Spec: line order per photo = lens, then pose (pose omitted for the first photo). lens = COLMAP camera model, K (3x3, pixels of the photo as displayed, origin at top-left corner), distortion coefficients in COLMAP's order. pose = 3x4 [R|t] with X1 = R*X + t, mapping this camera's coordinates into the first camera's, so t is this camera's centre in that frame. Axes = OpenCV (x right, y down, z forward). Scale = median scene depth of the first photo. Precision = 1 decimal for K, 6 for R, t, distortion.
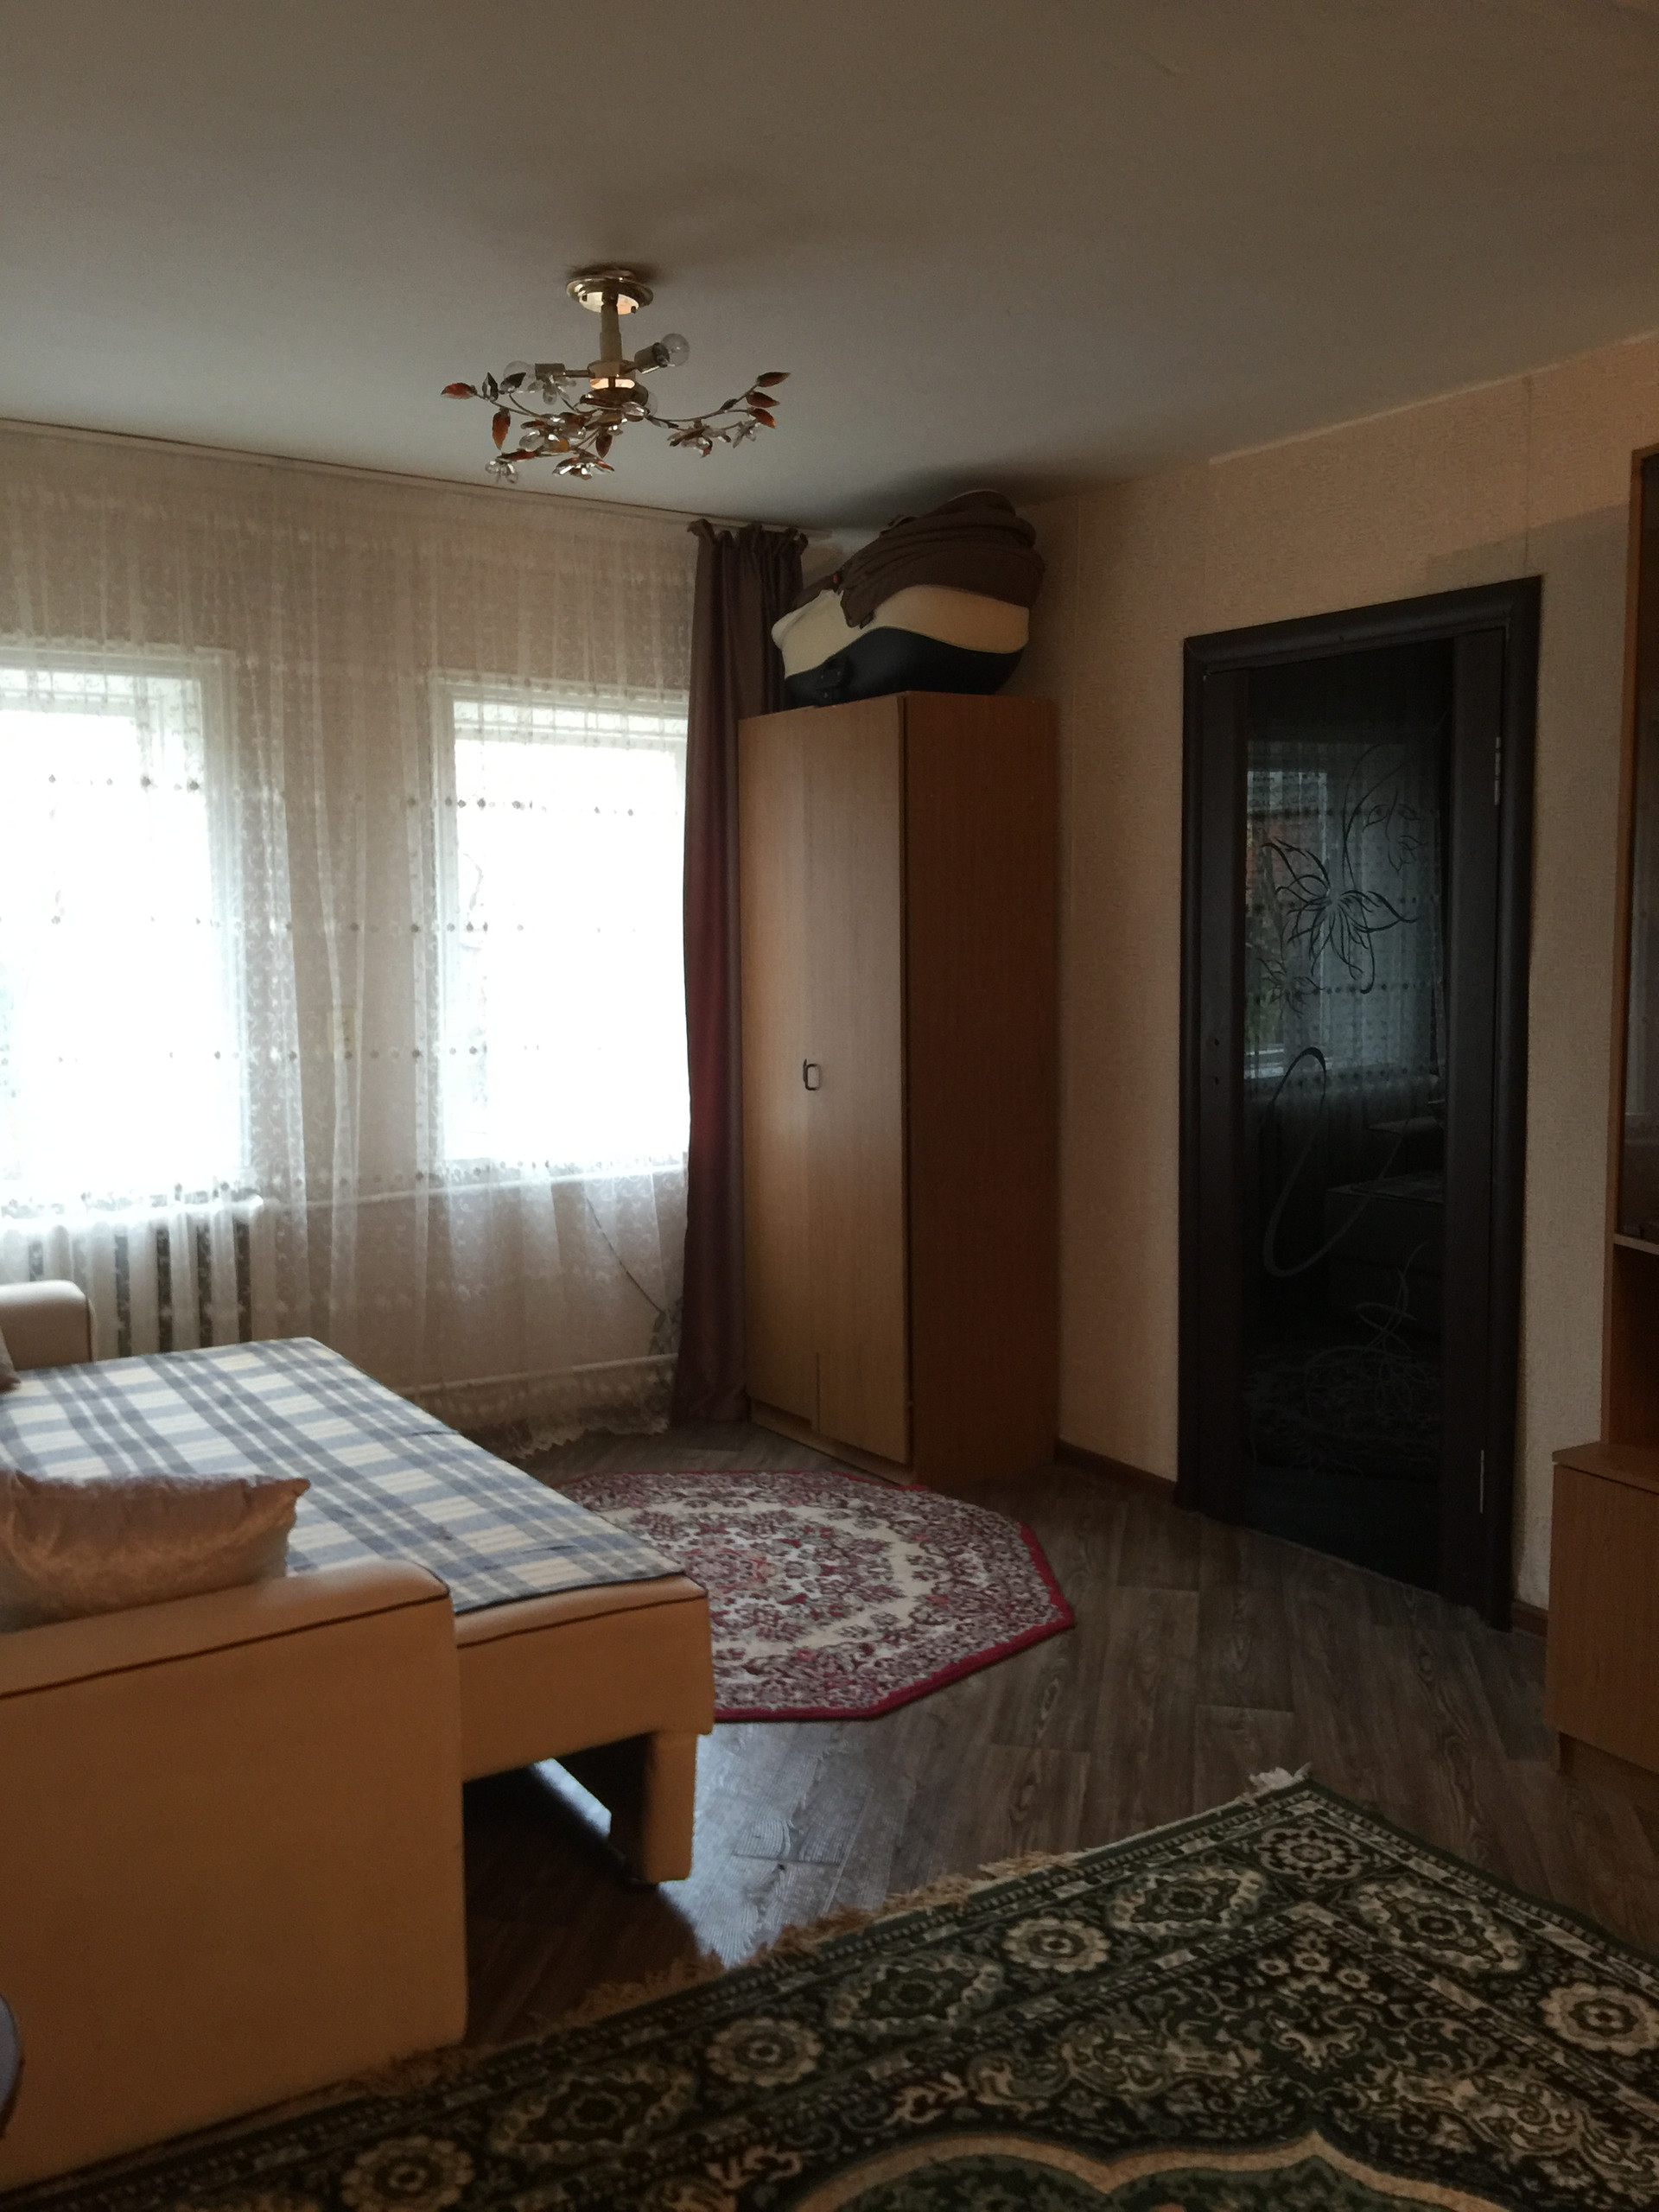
lens RADIAL K [[1856.9, 0, 783.1], [0, 1856.9, 1100.7], [0, 0, 1]] dist [0.082376, -0.146308]
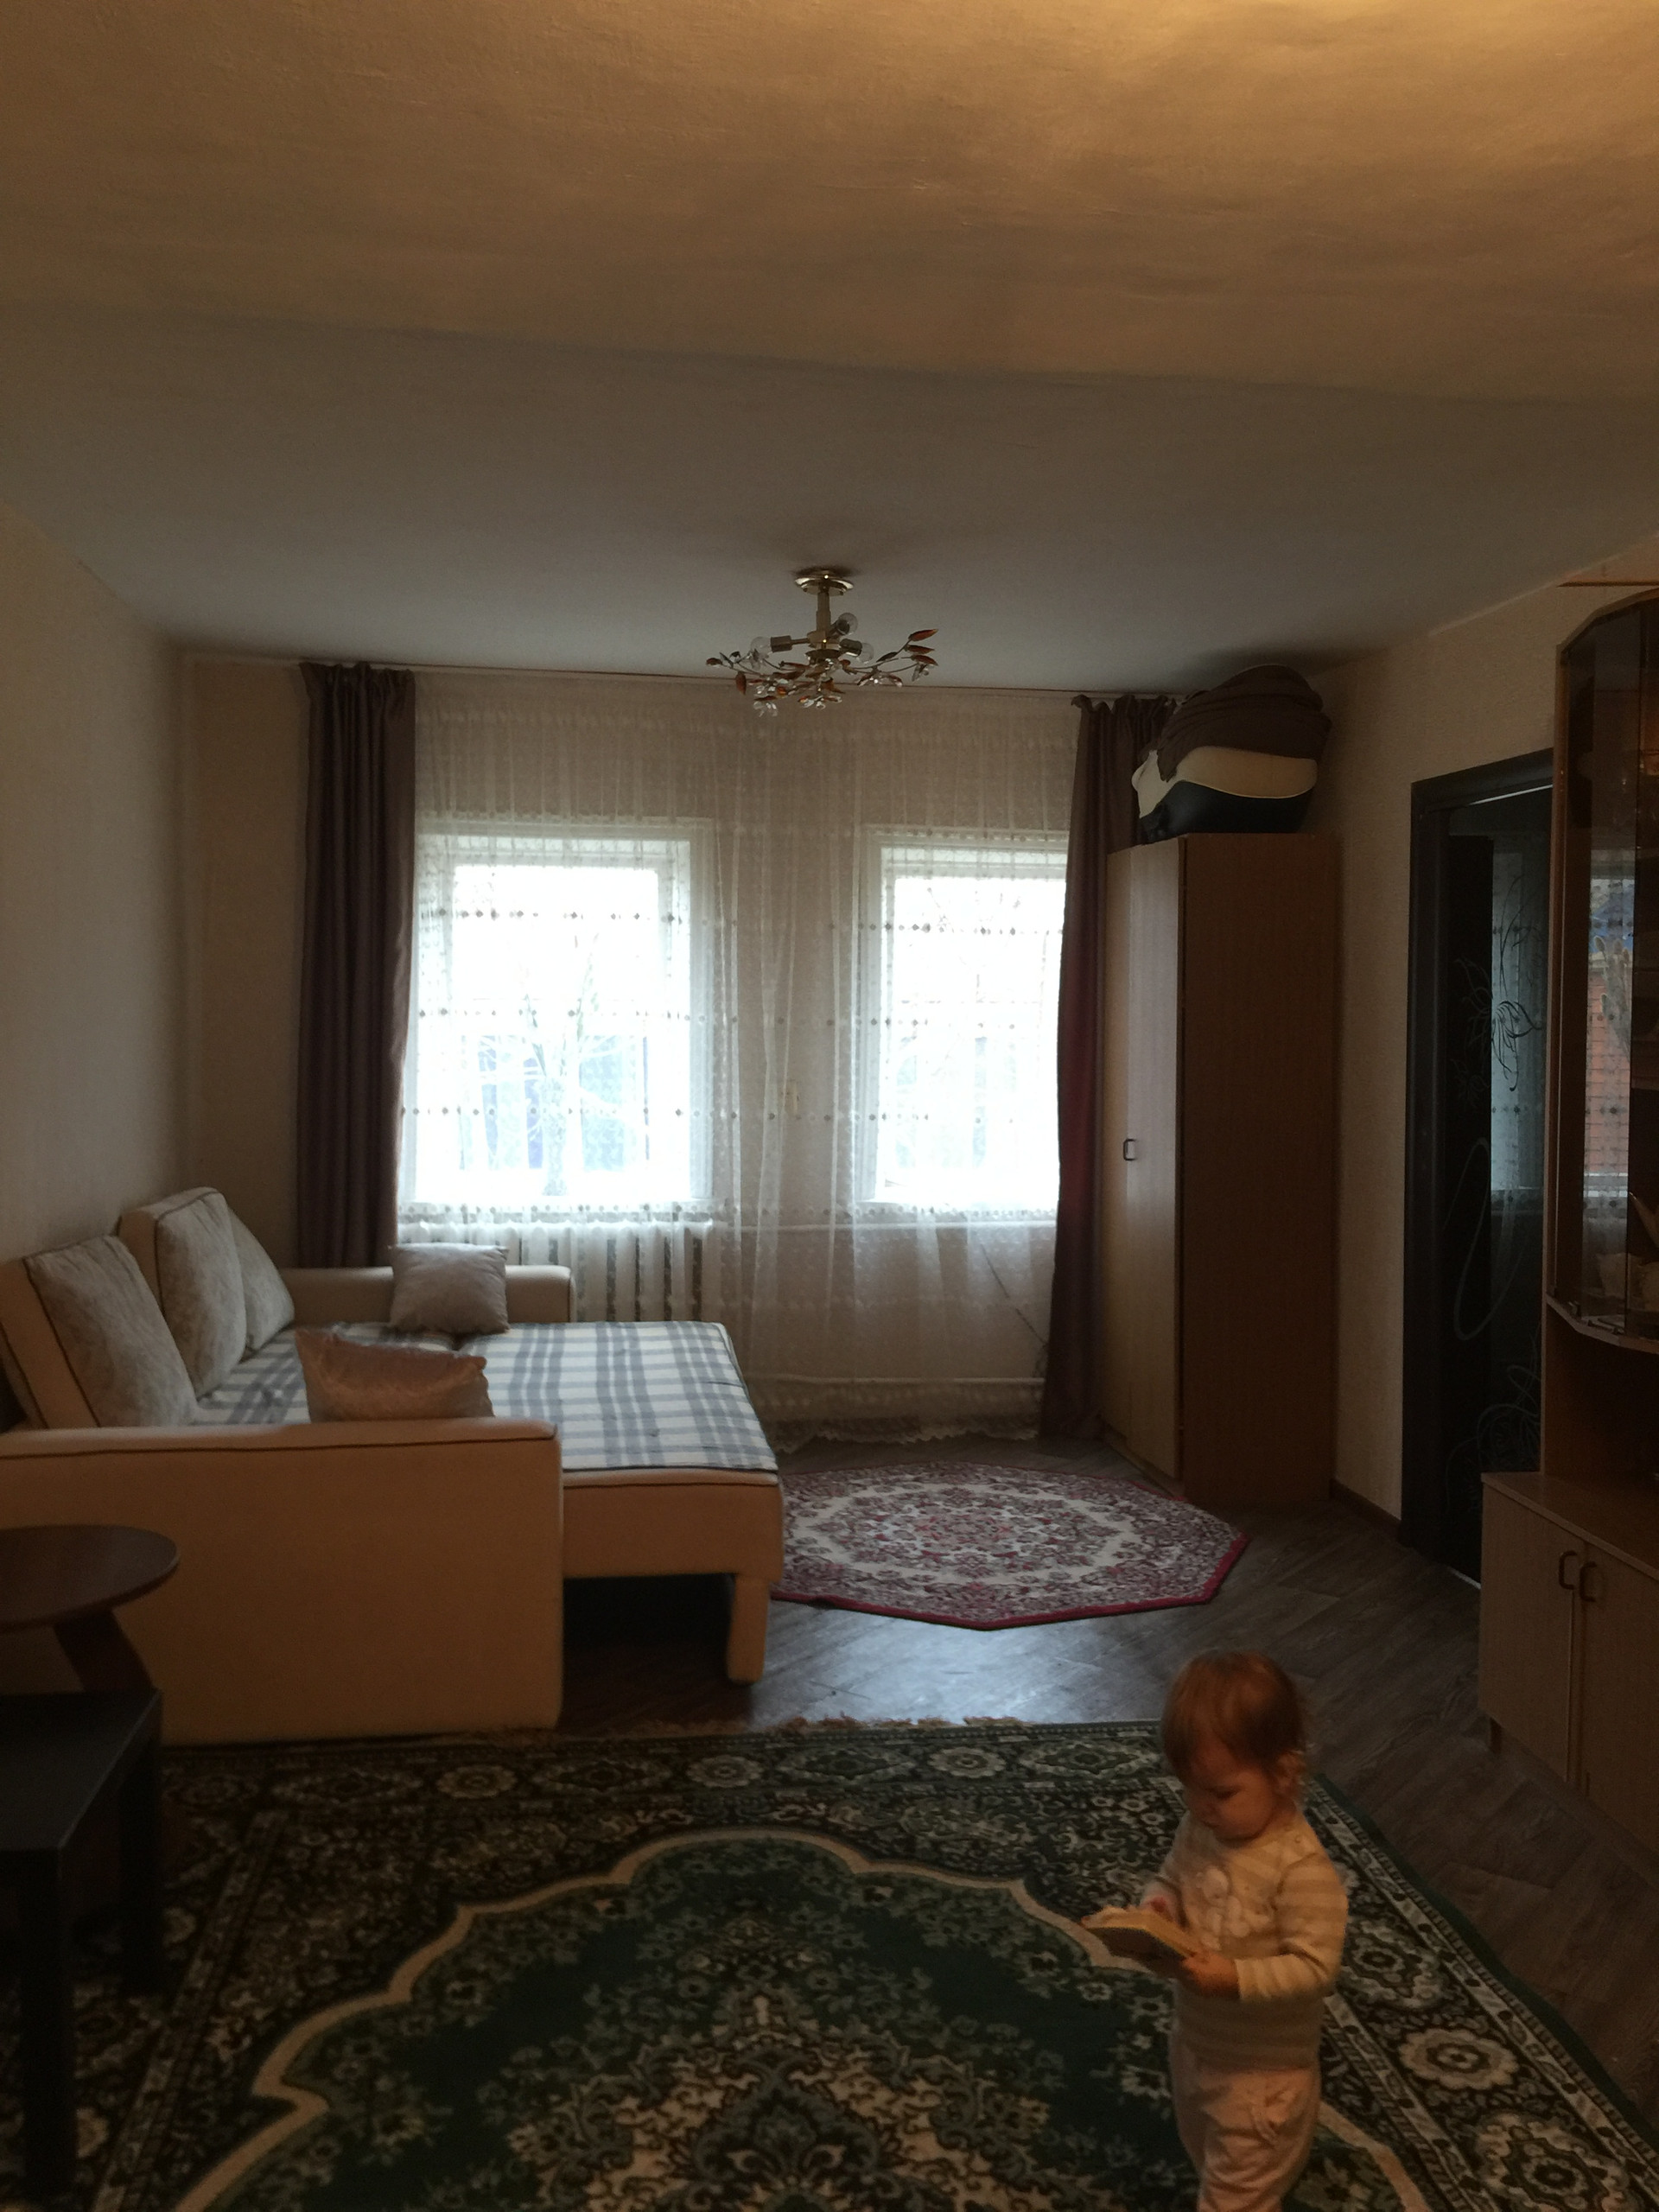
lens RADIAL K [[1894.0, 0, 829.5], [0, 1894.0, 1106.0], [0, 0, 1]] dist [0.093259, -0.164171]
pose [[0.903132, 0.034432, -0.427980, 0.401655], [-0.054730, 0.997880, -0.035210, 0.014169], [0.425860, 0.055223, 0.903102, -0.213703]]
